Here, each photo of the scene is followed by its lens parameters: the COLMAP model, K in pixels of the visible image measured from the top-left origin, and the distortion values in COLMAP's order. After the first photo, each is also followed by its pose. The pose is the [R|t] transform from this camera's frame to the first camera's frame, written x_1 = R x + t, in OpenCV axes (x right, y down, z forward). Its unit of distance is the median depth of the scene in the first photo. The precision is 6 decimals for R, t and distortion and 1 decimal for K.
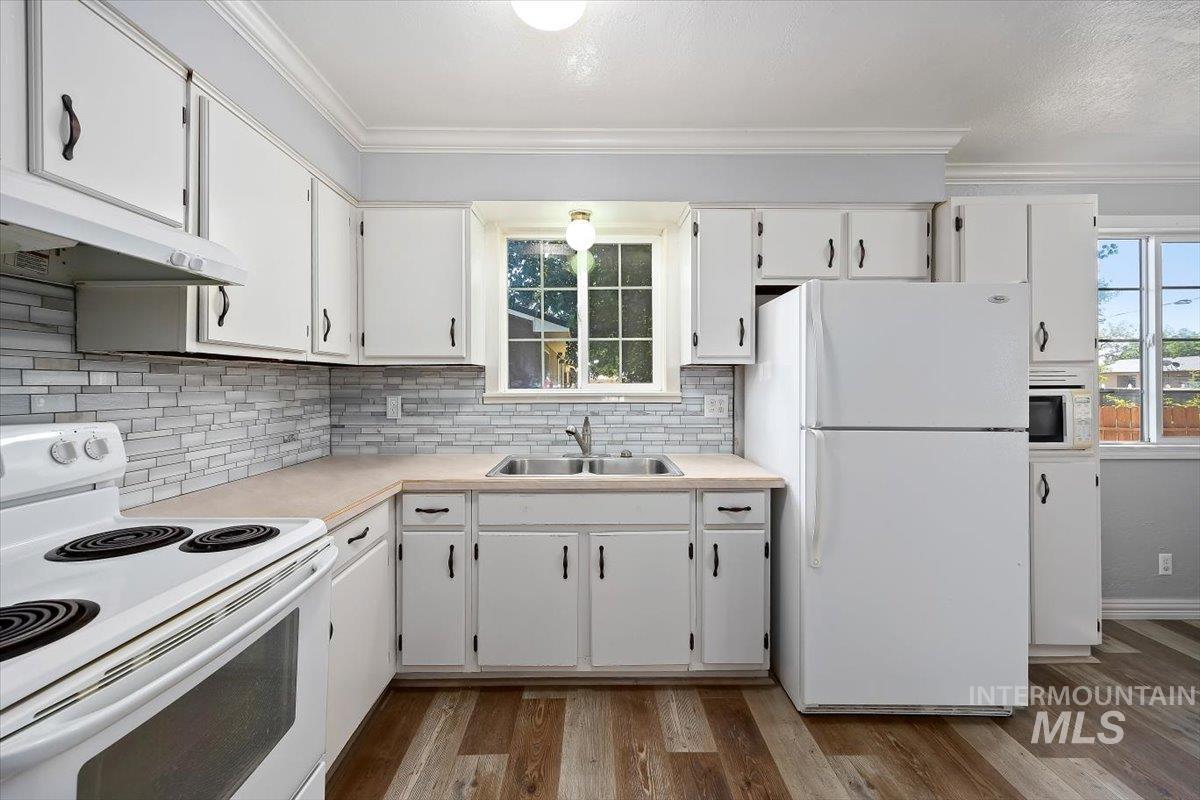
lens RADIAL K [[505.6, 0, 632.4], [0, 505.6, 381.5], [0, 0, 1]] dist [0.004968, -0.000002]
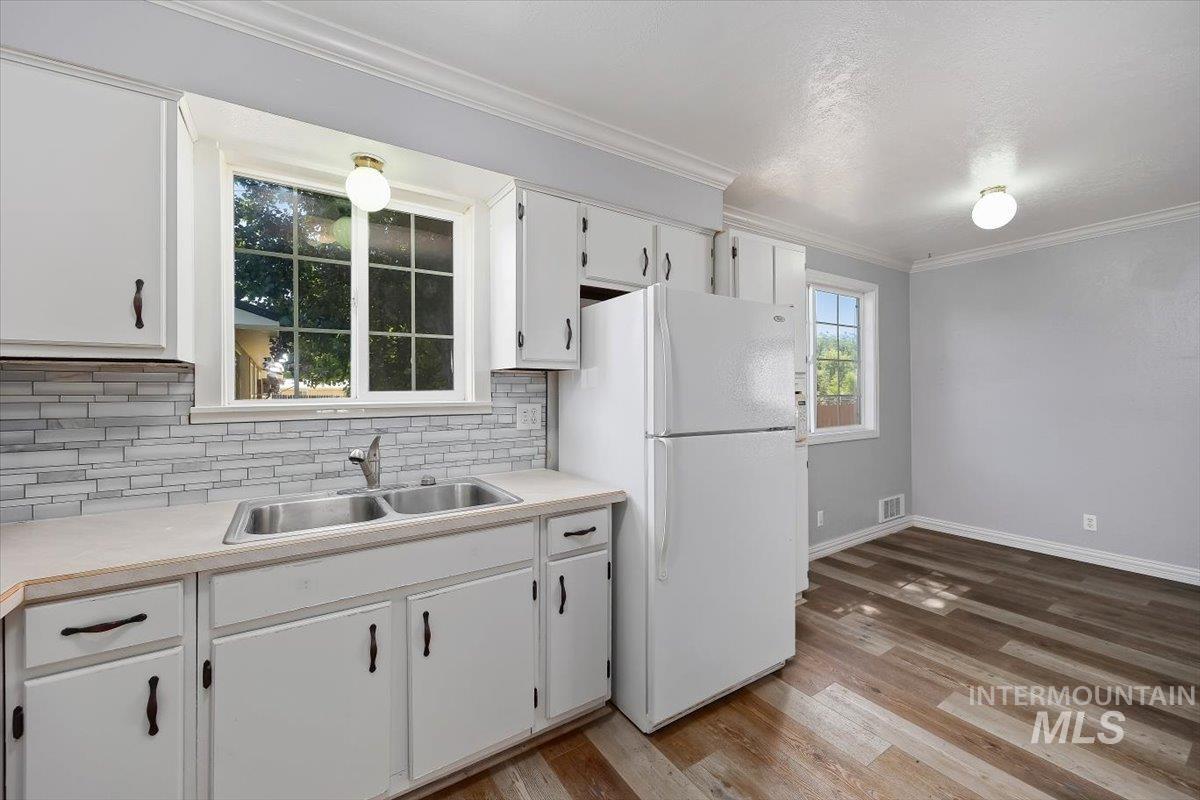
lens RADIAL K [[480.9, 0, 625.1], [0, 480.9, 387.5], [0, 0, 1]] dist [-0.002508, 0.000239]
pose [[0.845597, 0.000752, 0.533821, -0.159750], [0.002195, 0.999986, -0.004886, 0.002535], [-0.533817, 0.005303, 0.845584, 0.213257]]
